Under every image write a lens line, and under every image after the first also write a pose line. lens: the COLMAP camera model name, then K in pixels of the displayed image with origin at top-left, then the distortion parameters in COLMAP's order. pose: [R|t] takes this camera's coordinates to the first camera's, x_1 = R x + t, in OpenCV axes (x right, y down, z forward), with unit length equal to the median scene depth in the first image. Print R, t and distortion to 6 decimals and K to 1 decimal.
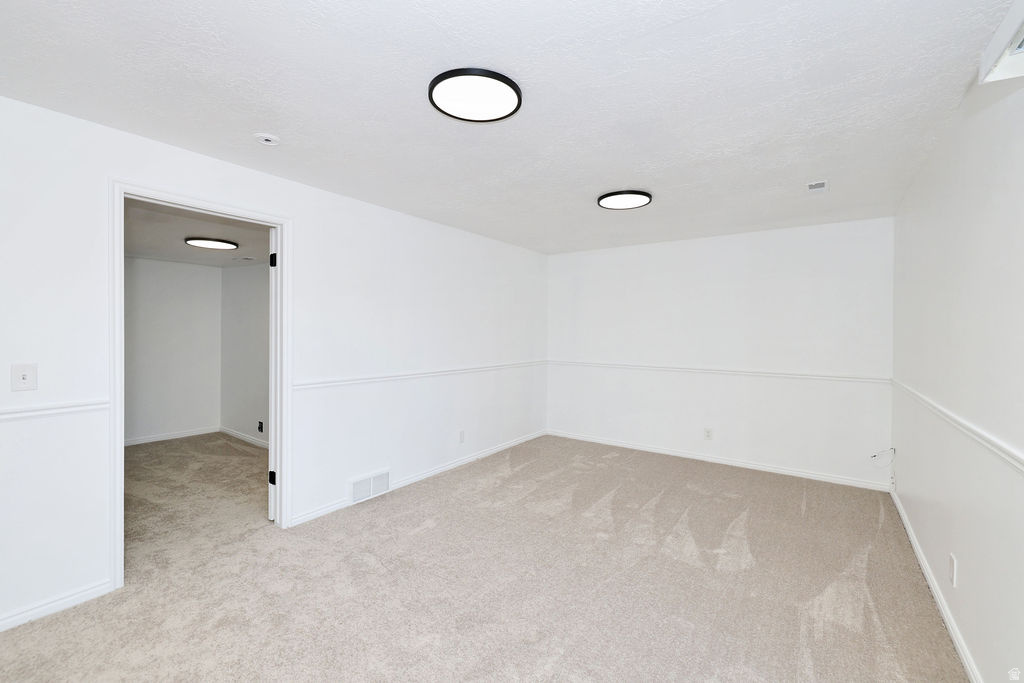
lens RADIAL K [[429.7, 0, 506.5], [0, 429.7, 345.0], [0, 0, 1]] dist [-0.001583, 0.000305]
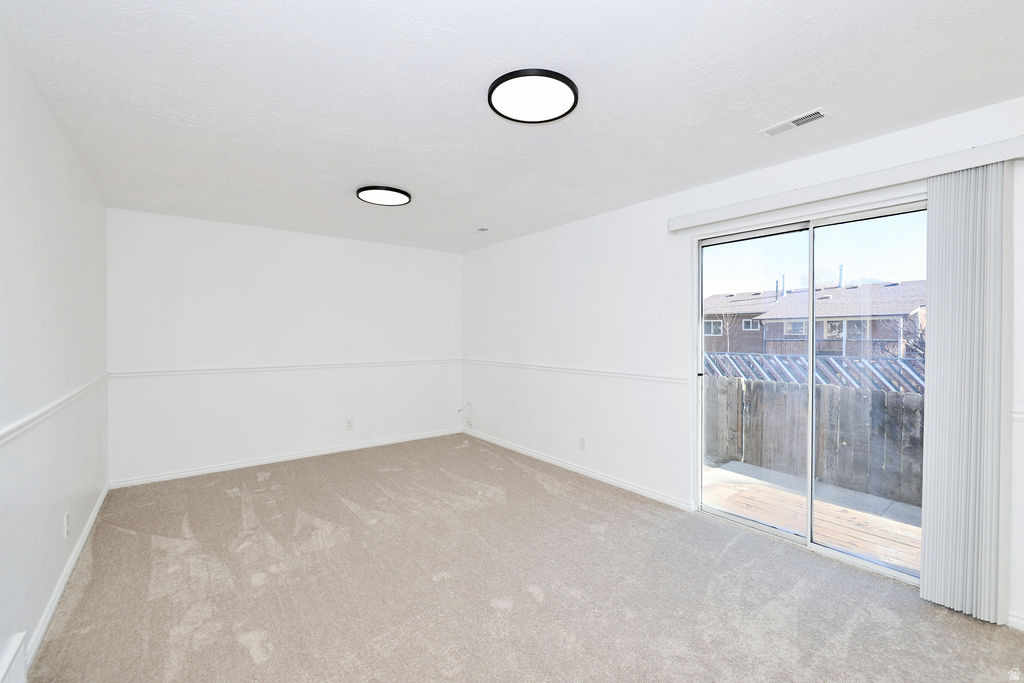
lens RADIAL K [[429.7, 0, 520.8], [0, 429.7, 338.9], [0, 0, 1]] dist [-0.001583, 0.000305]
pose [[0.276307, -0.023003, 0.960794, -0.517403], [0.028639, 0.999467, 0.015693, -0.011596], [-0.960643, 0.023180, 0.276818, 0.347182]]
